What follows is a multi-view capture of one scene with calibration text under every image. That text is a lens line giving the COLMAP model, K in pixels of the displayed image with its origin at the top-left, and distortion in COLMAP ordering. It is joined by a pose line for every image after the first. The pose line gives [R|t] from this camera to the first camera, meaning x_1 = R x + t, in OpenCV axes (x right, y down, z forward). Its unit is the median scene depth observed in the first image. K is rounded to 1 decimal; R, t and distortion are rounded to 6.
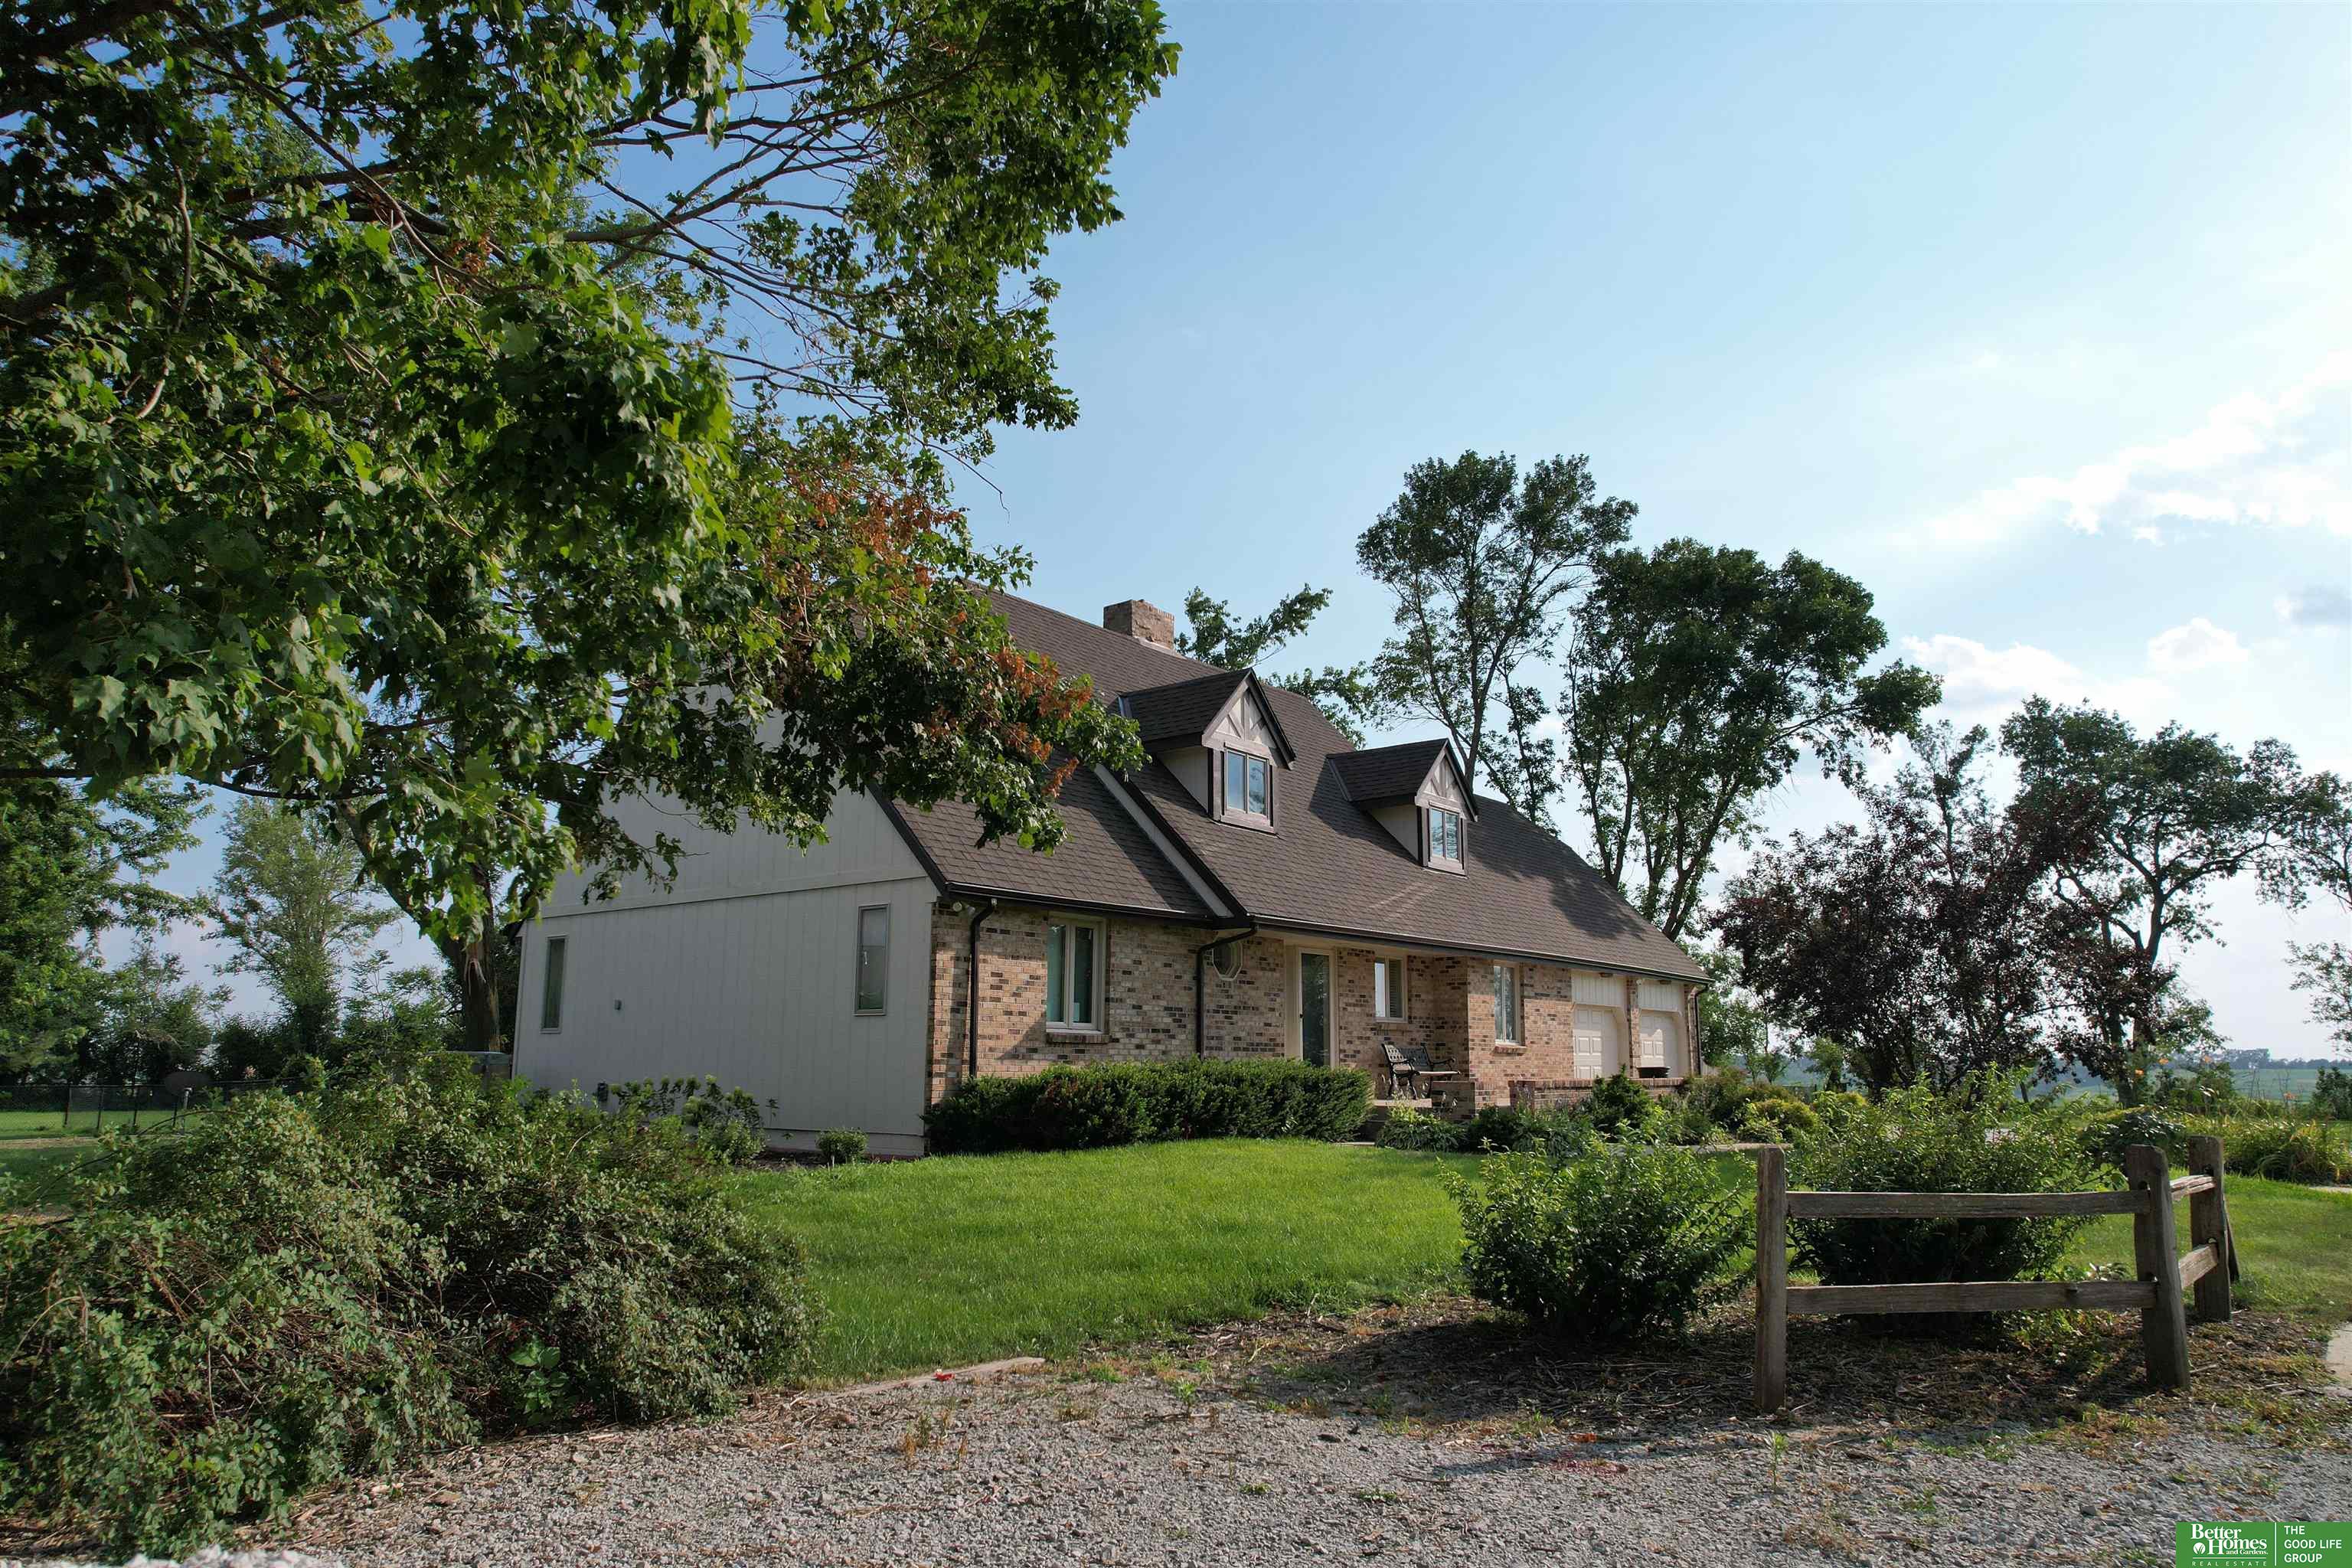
lens RADIAL K [[1429.1, 0, 1176.0], [0, 1429.1, 784.0], [0, 0, 1]] dist [-0.001174, -0.000249]
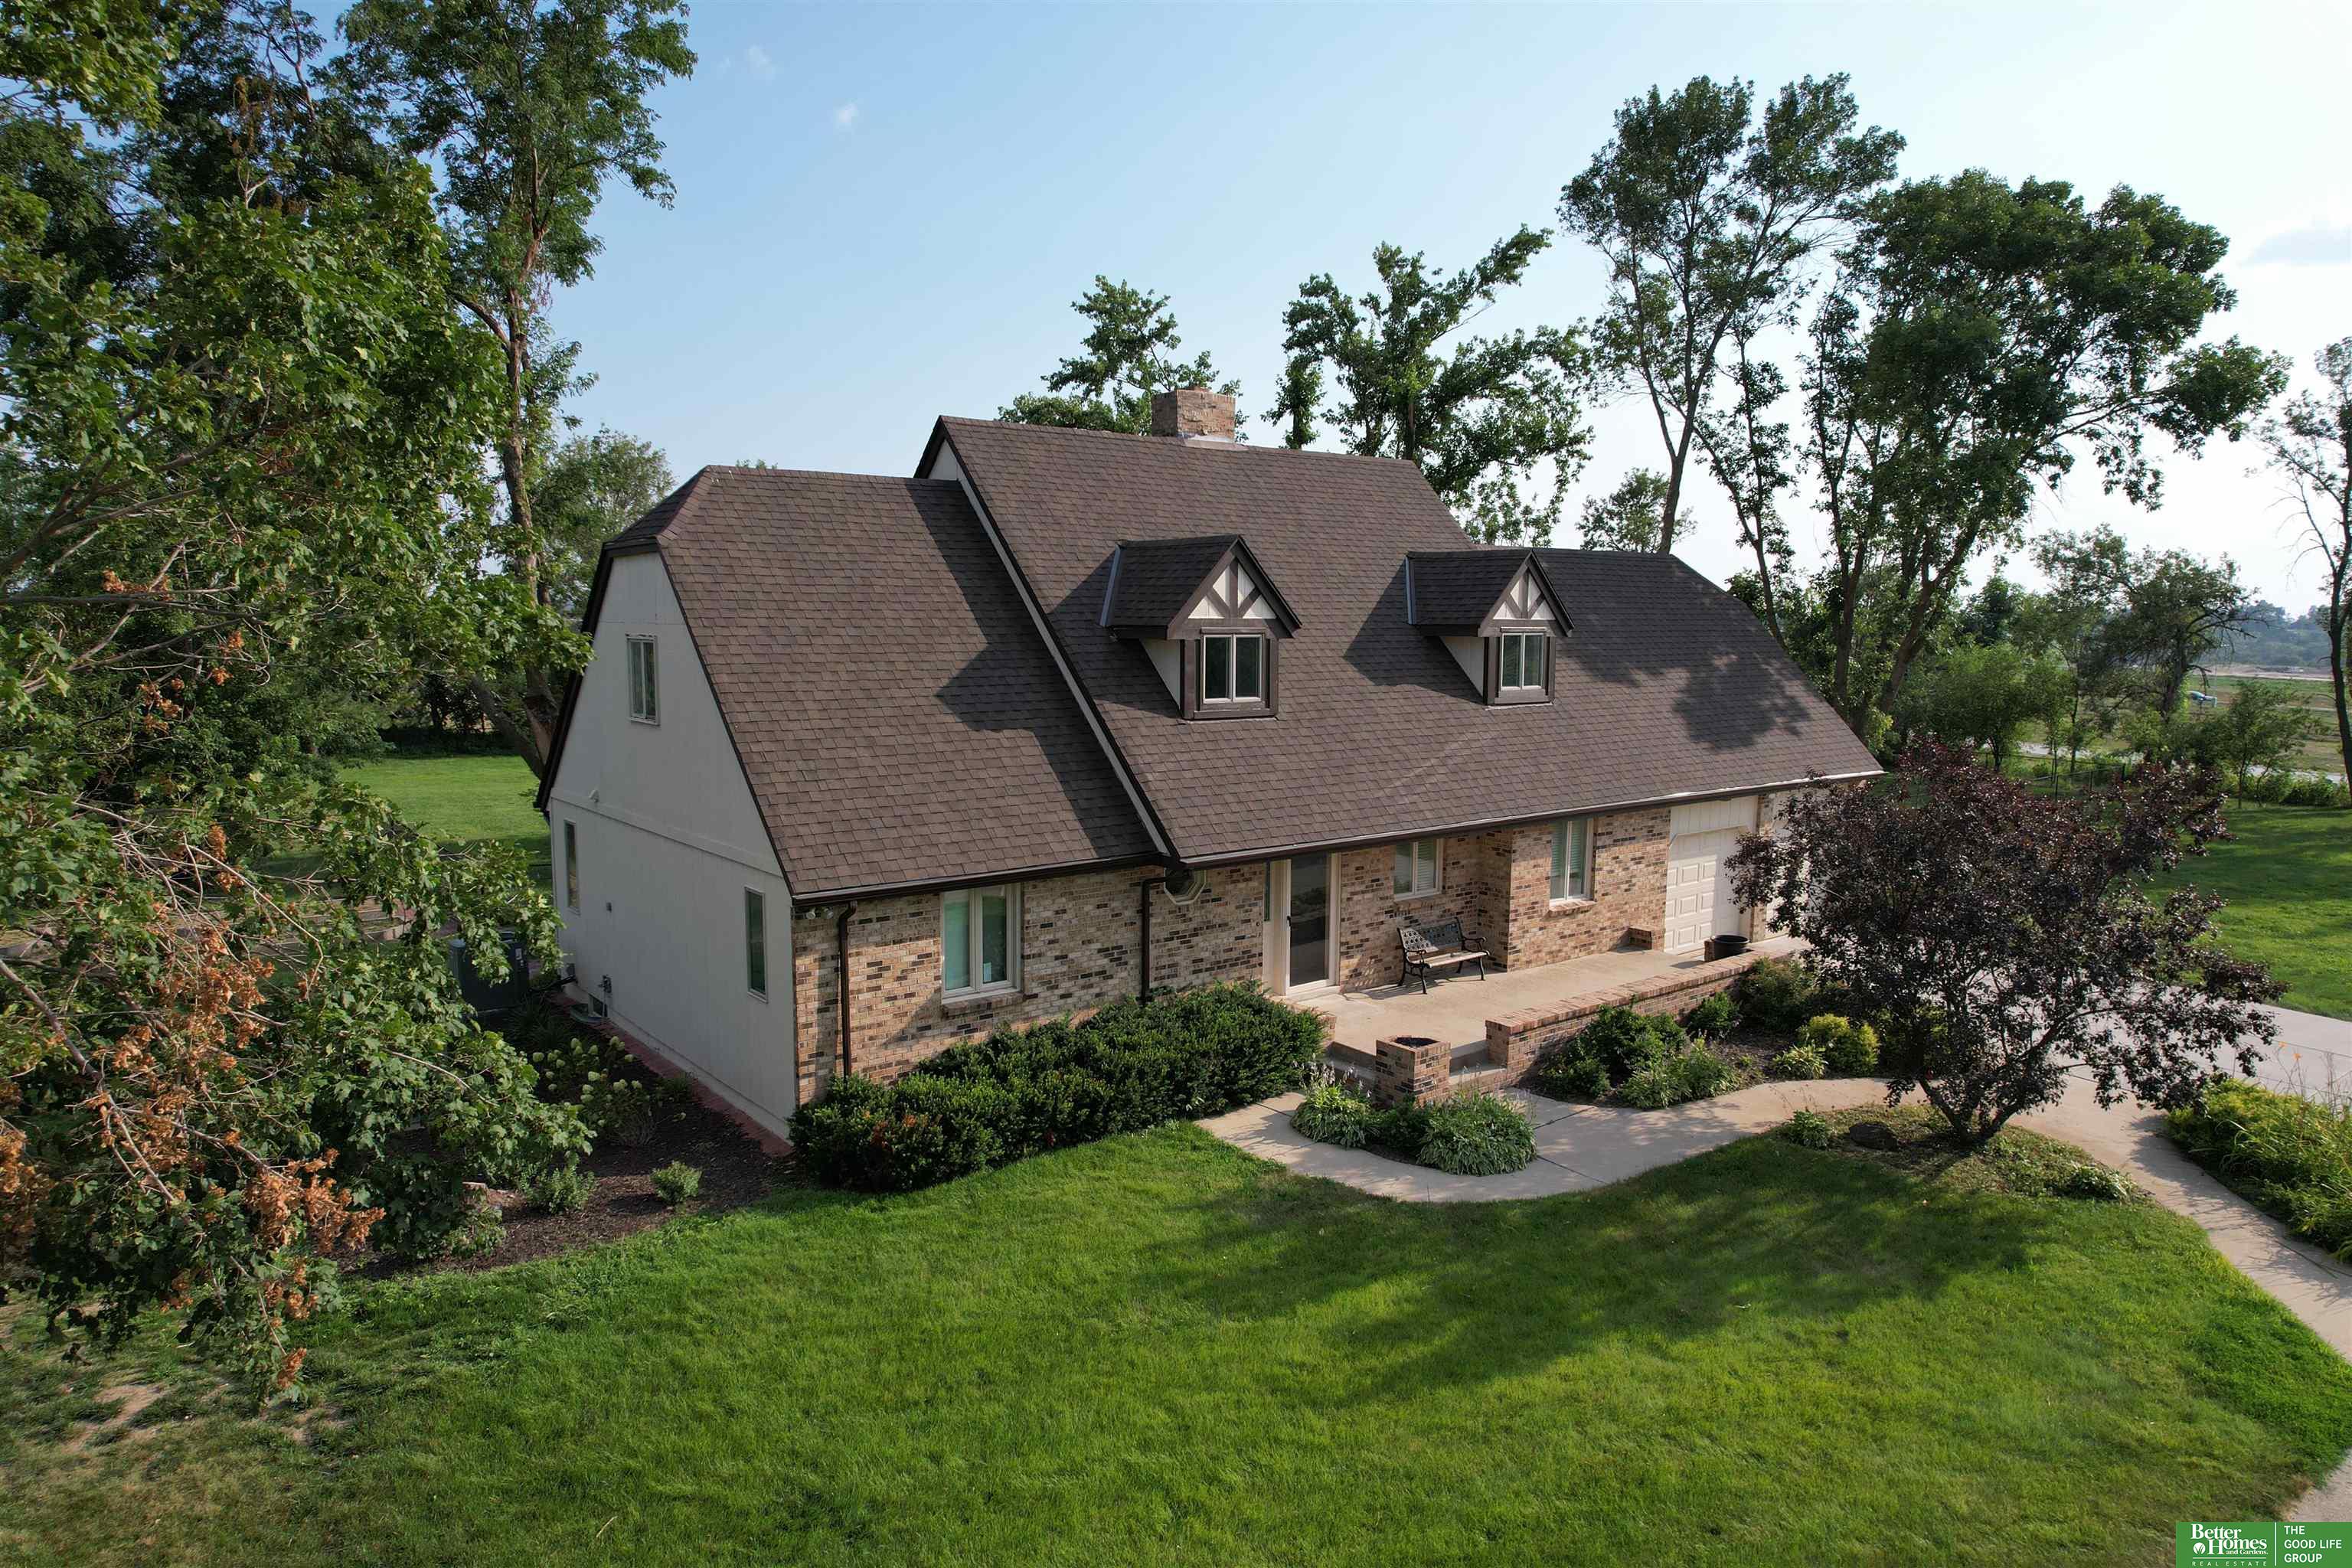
lens RADIAL K [[1454.8, 0, 1176.0], [0, 1454.8, 784.0], [0, 0, 1]] dist [-0.076976, 0.071085]
pose [[0.975031, 0.028869, -0.220184, 0.108679], [0.038535, 0.954477, 0.295786, -0.100786], [0.218699, -0.296886, 0.929532, 0.060428]]
